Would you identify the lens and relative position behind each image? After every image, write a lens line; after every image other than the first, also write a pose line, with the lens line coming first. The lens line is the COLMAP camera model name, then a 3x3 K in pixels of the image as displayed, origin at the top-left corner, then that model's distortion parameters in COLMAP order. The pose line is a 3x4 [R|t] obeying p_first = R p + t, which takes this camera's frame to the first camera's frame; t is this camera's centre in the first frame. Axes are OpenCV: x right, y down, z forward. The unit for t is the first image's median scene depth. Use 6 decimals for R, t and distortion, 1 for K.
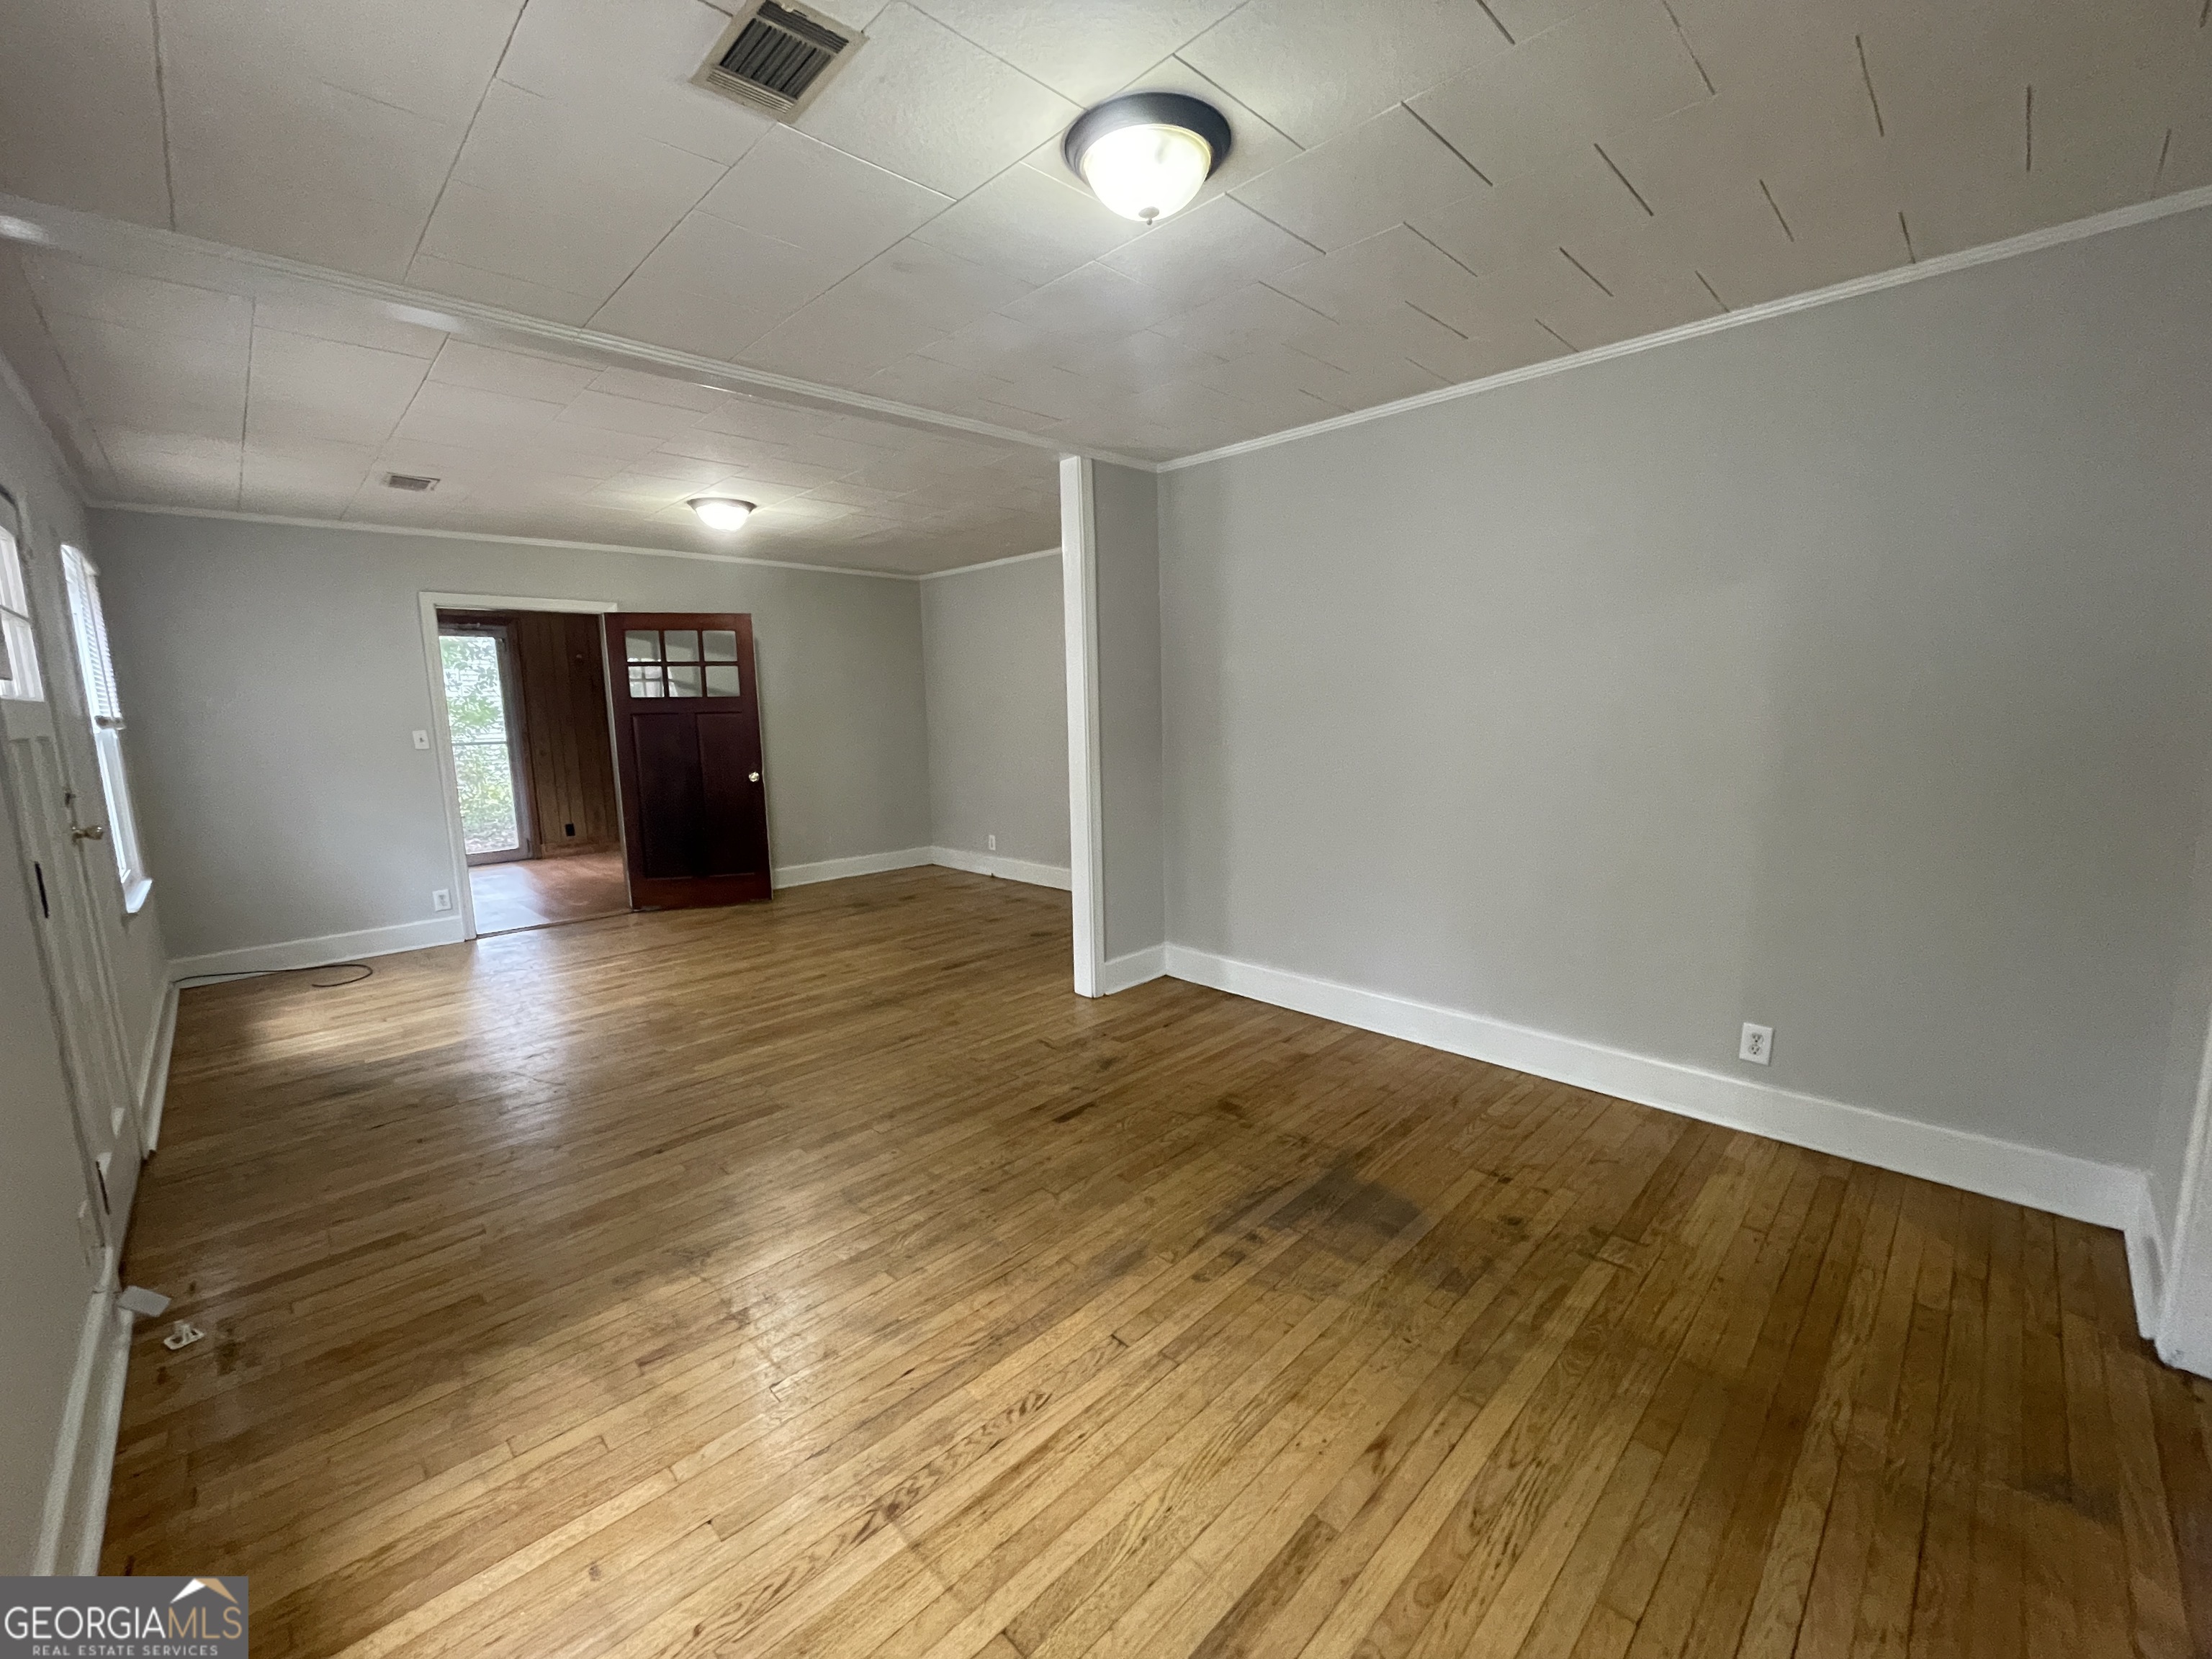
lens RADIAL K [[898.1, 0, 1102.1], [0, 898.1, 830.4], [0, 0, 1]] dist [-0.000798, 0.000211]
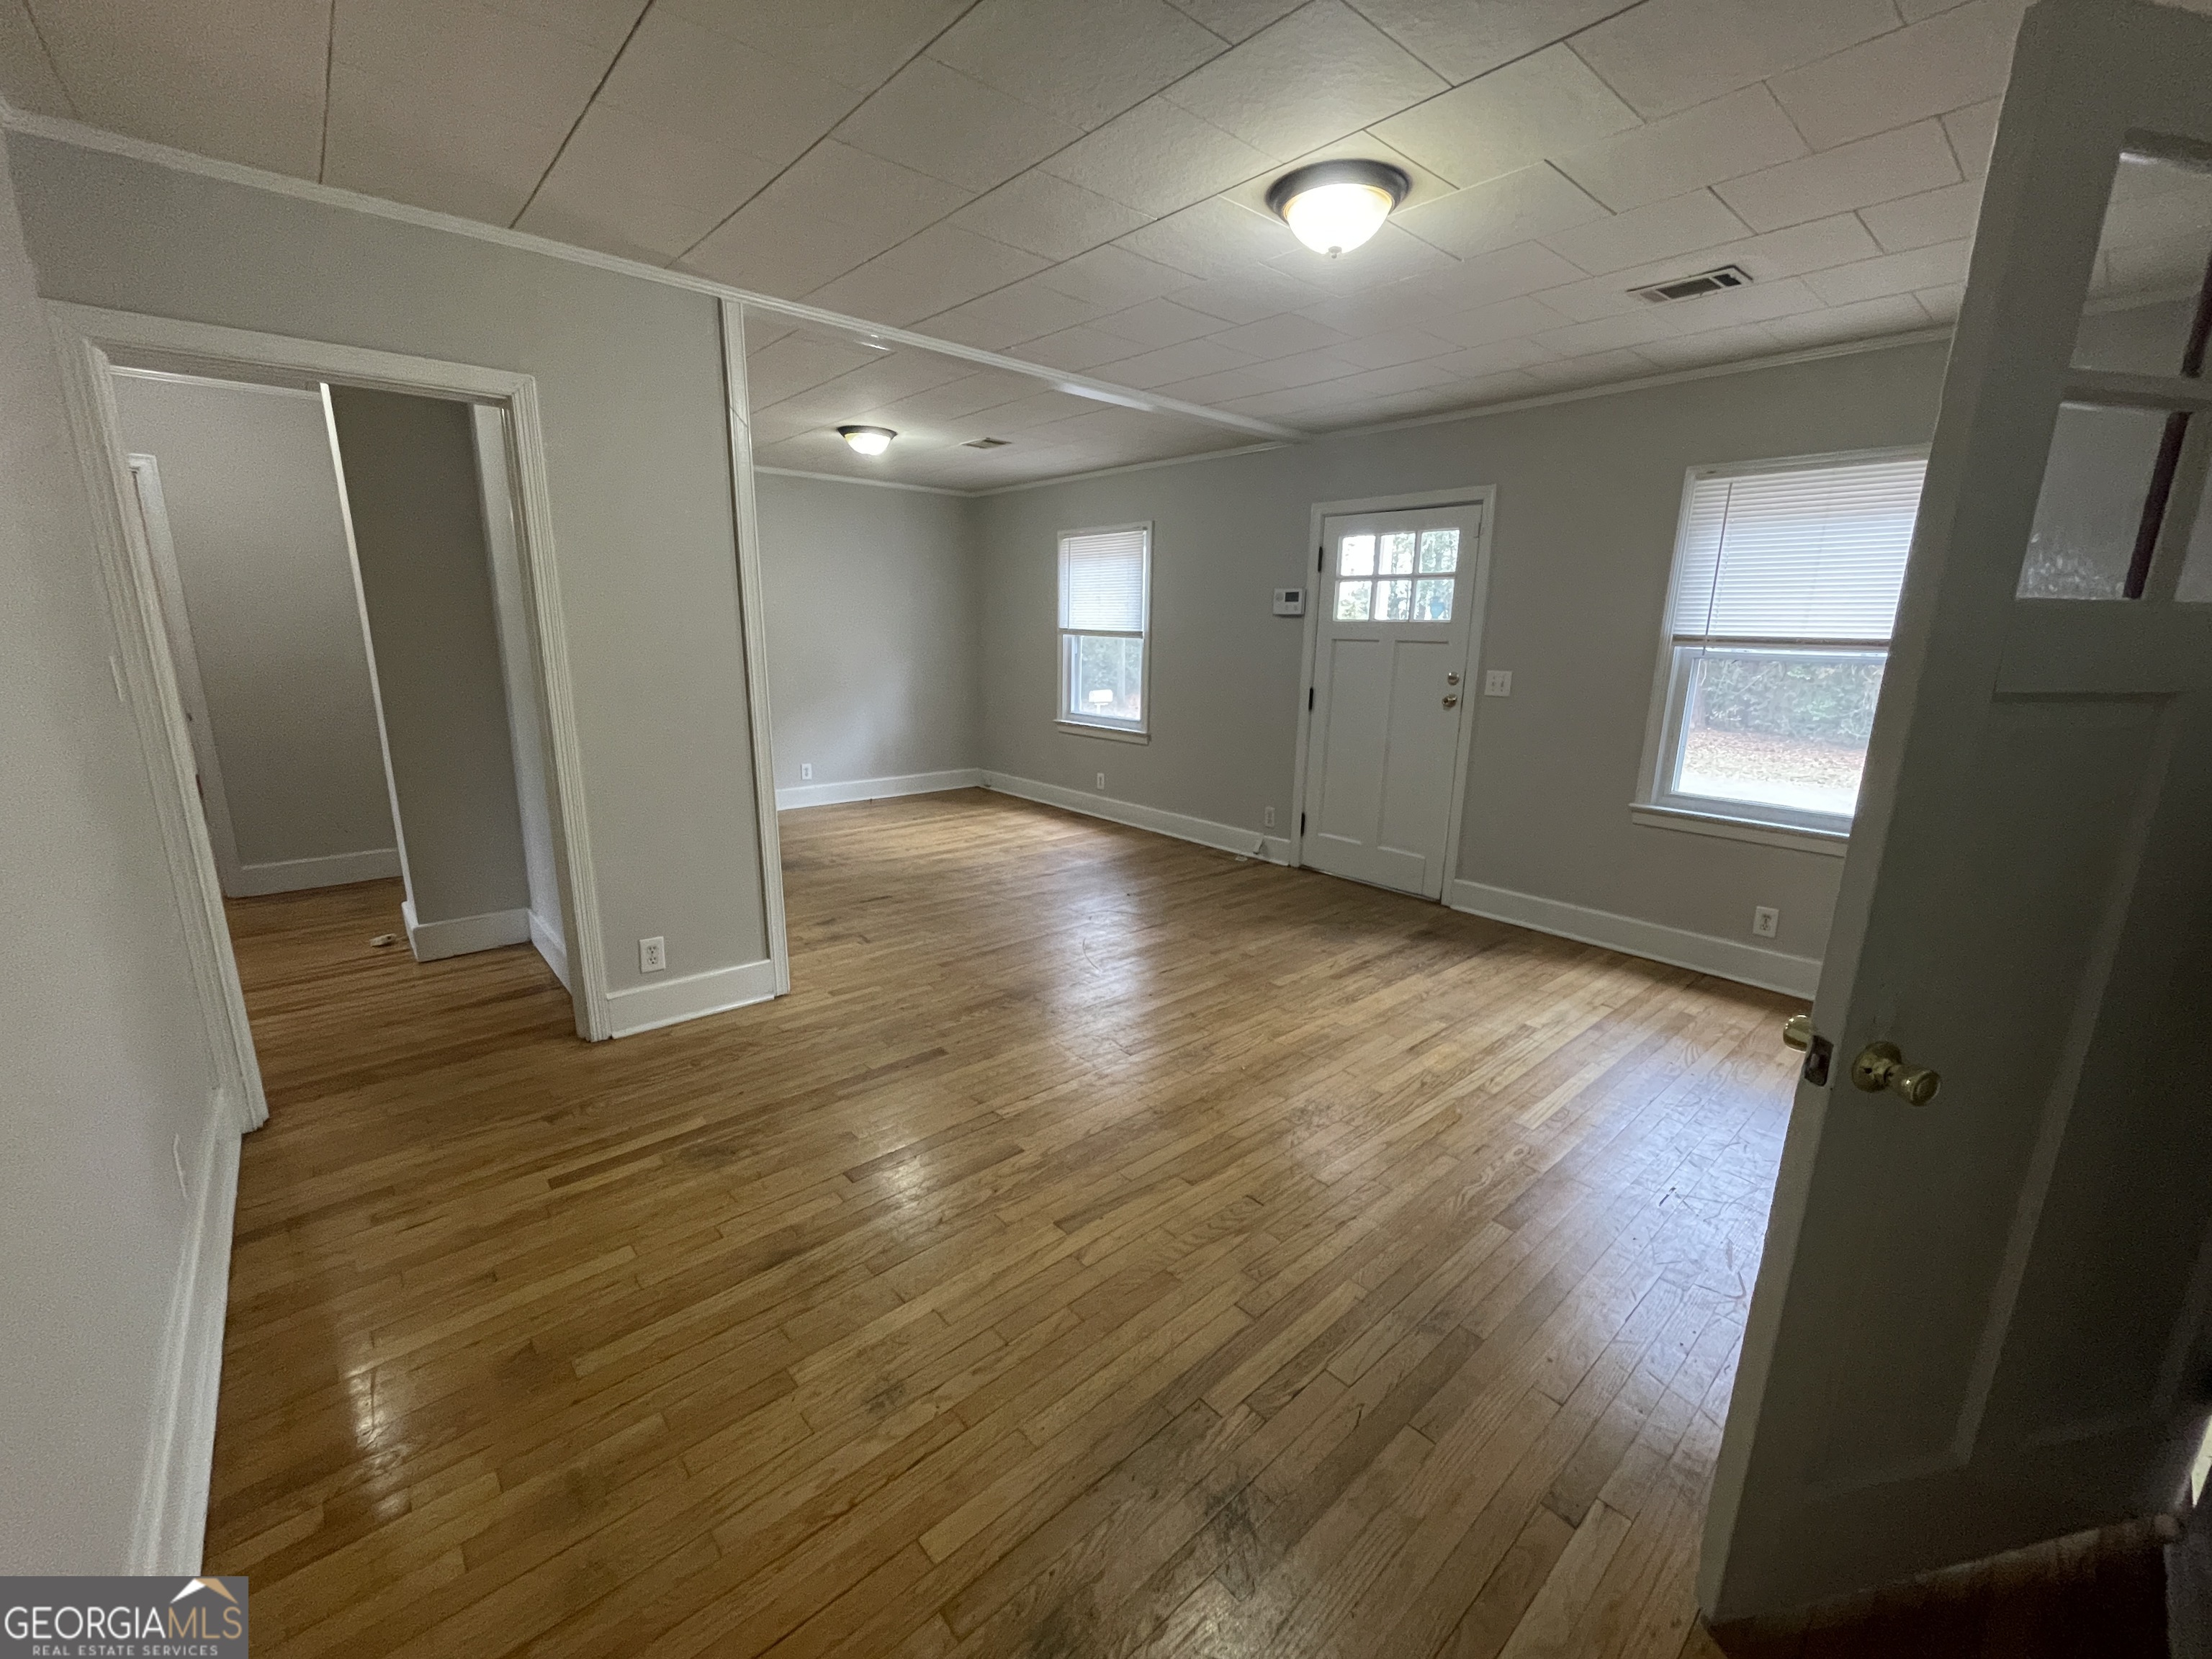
lens RADIAL K [[898.1, 0, 1097.0], [0, 898.1, 827.0], [0, 0, 1]] dist [-0.000798, 0.000211]
pose [[-0.997948, -0.010618, 0.063144, -0.394612], [0.013114, 0.931358, 0.363869, -0.274598], [-0.062673, 0.363951, -0.929307, 1.861219]]
